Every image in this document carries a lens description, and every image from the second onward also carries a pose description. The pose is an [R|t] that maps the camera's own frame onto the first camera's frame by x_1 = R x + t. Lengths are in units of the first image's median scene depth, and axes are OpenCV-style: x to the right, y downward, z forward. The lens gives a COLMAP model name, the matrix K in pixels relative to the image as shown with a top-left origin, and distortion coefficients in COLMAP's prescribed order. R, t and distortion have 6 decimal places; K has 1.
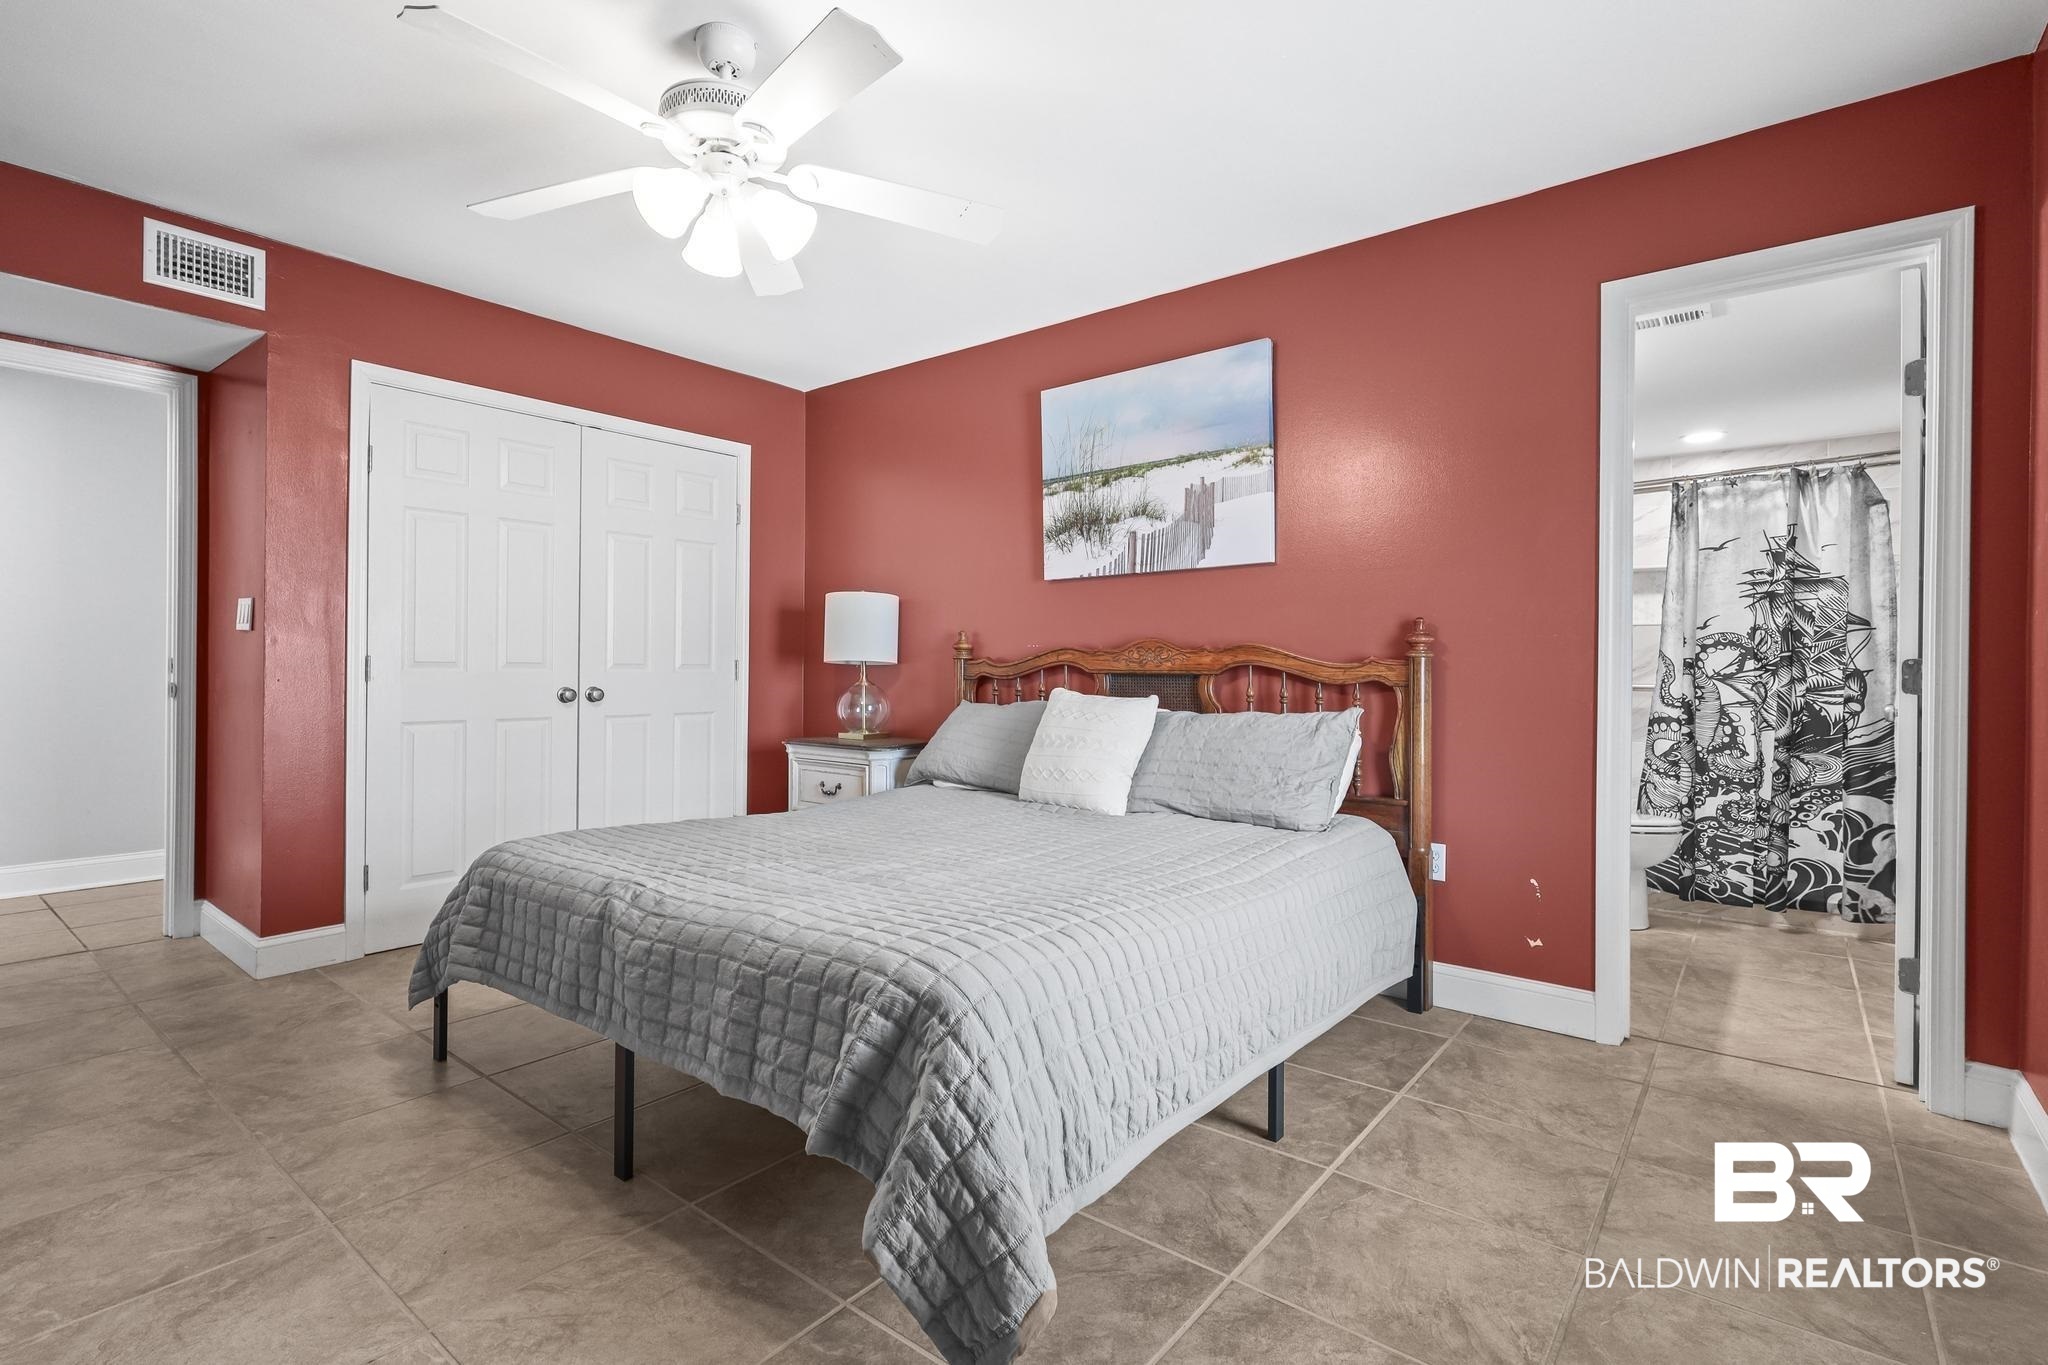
lens RADIAL K [[956.5, 0, 1019.0], [0, 956.5, 666.5], [0, 0, 1]] dist [0.003060, 0.000057]
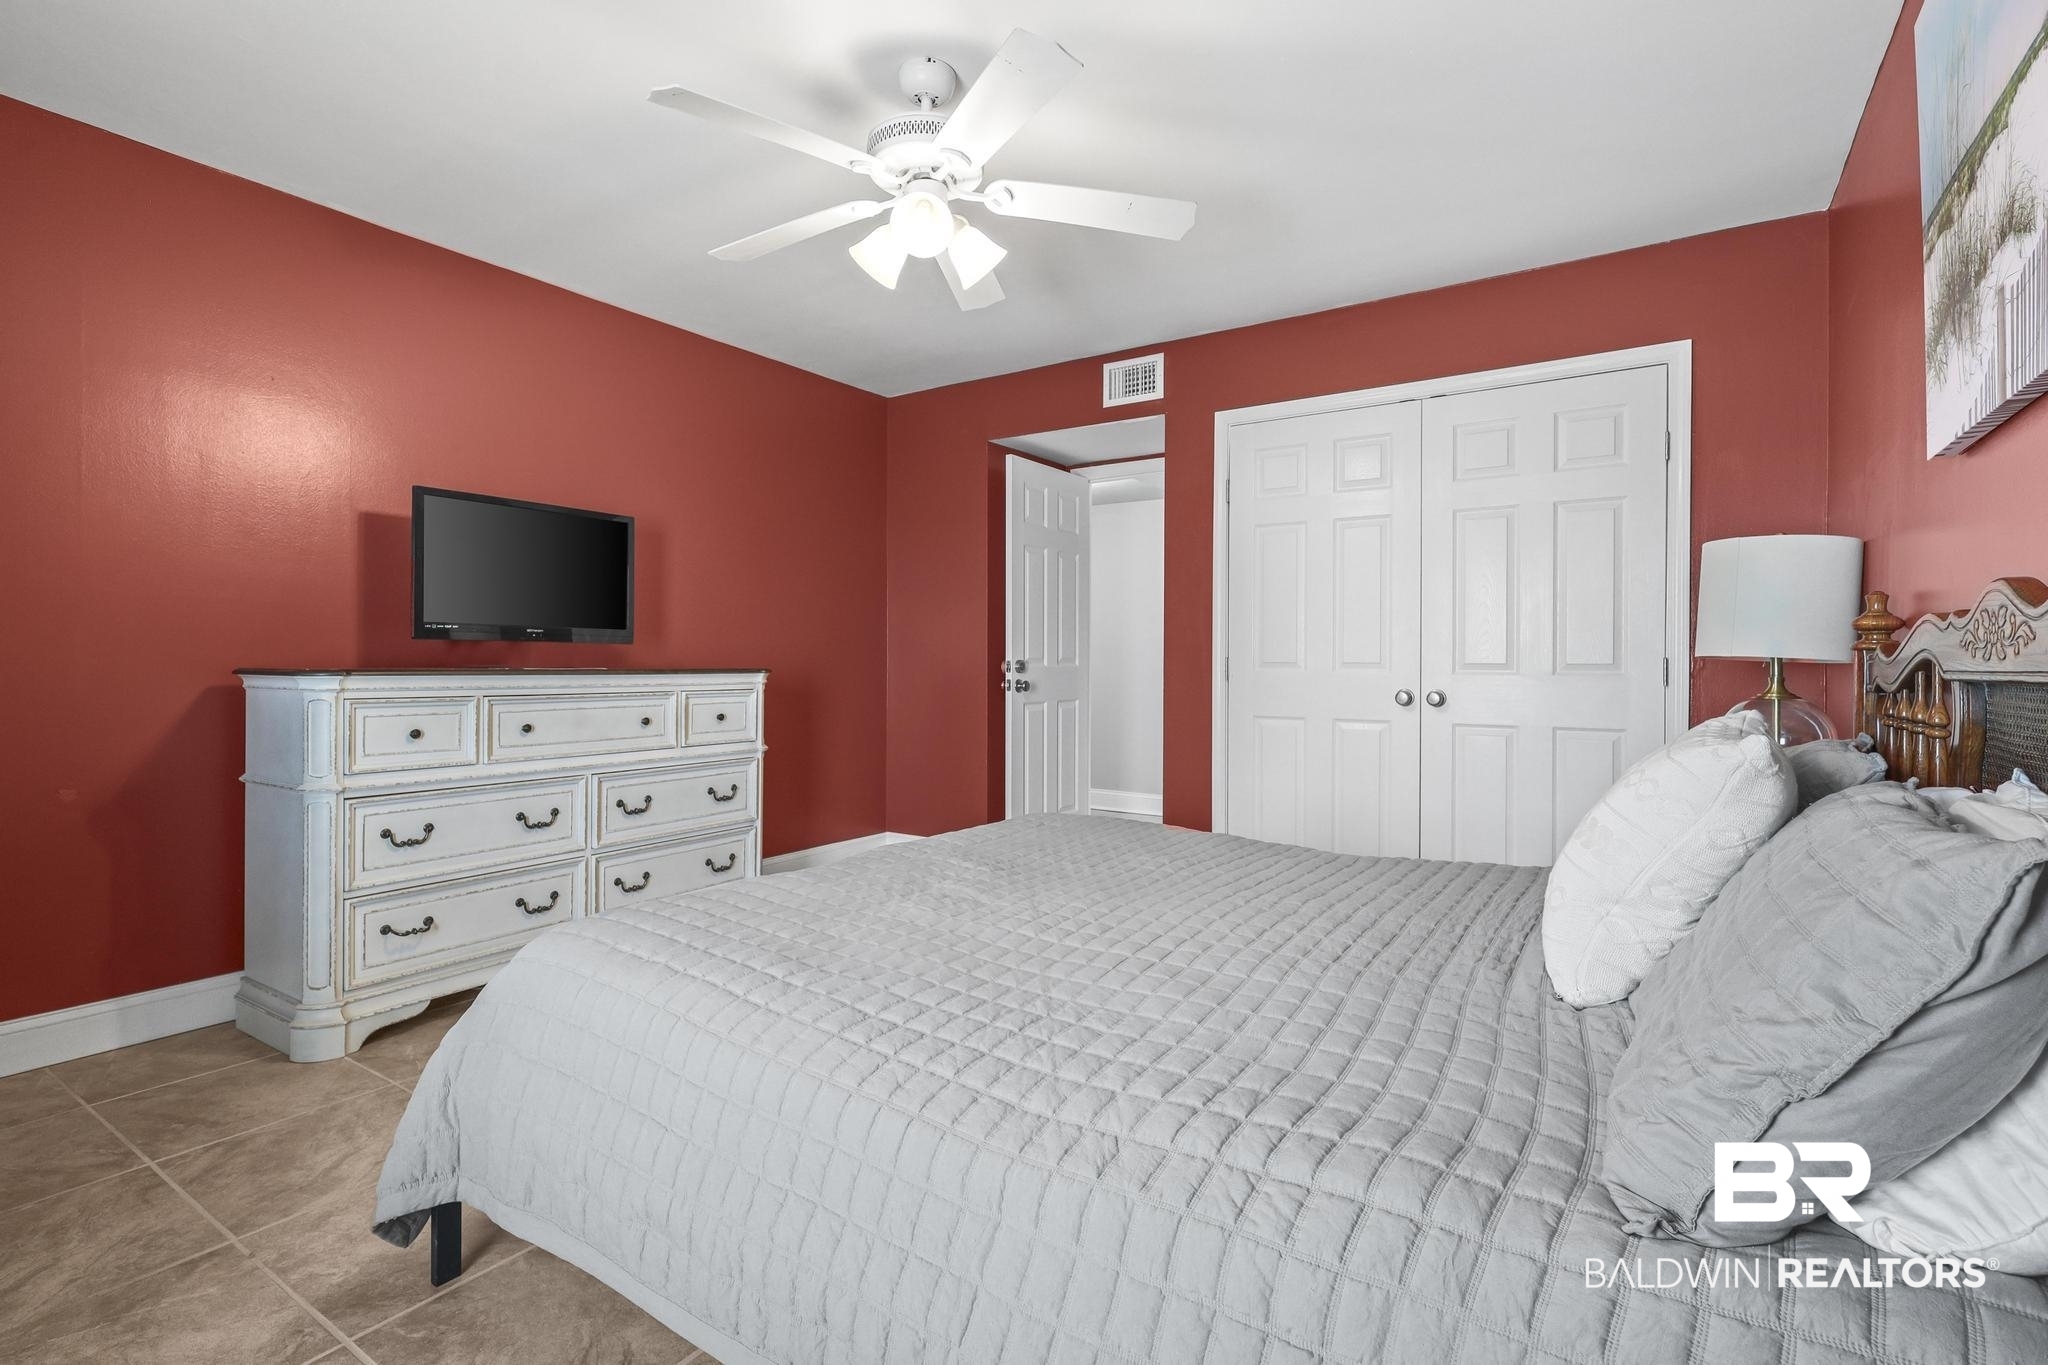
lens RADIAL K [[956.5, 0, 1019.0], [0, 956.5, 666.5], [0, 0, 1]] dist [0.003060, 0.000057]
pose [[0.079862, -0.005002, -0.996793, 0.649188], [-0.002777, 0.999982, -0.005240, 0.011074], [0.996802, 0.003187, 0.079847, 0.870366]]
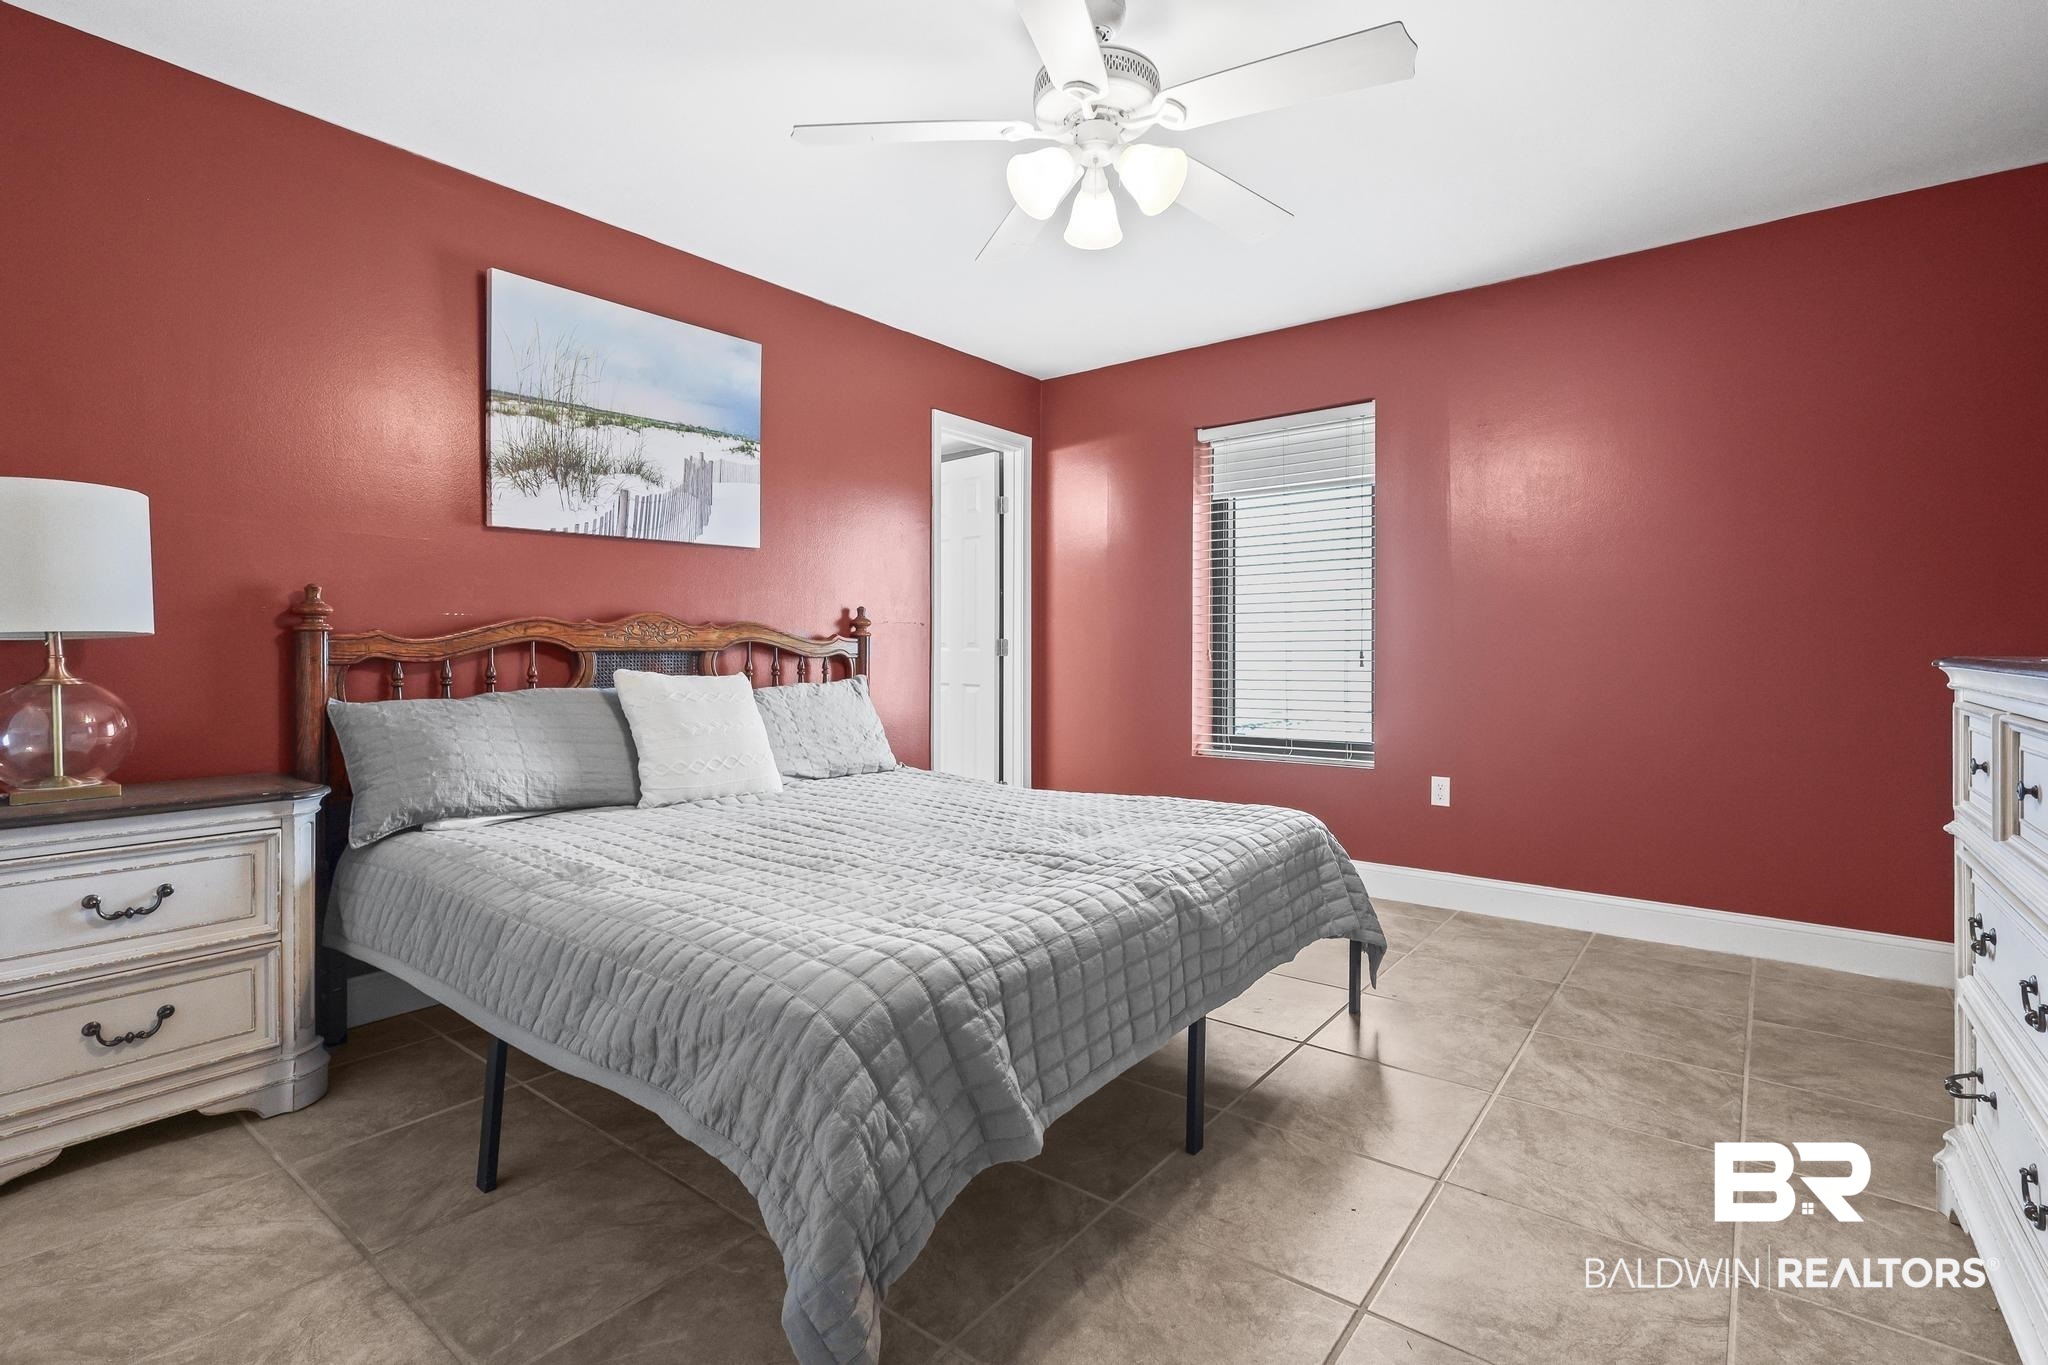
lens RADIAL K [[939.0, 0, 1028.9], [0, 939.0, 648.8], [0, 0, 1]] dist [-0.001737, 0.000028]
pose [[-0.011086, -0.008022, 0.999906, -1.088735], [-0.000469, 0.999968, 0.008018, -0.002694], [-0.999938, -0.000380, -0.011090, 0.924926]]
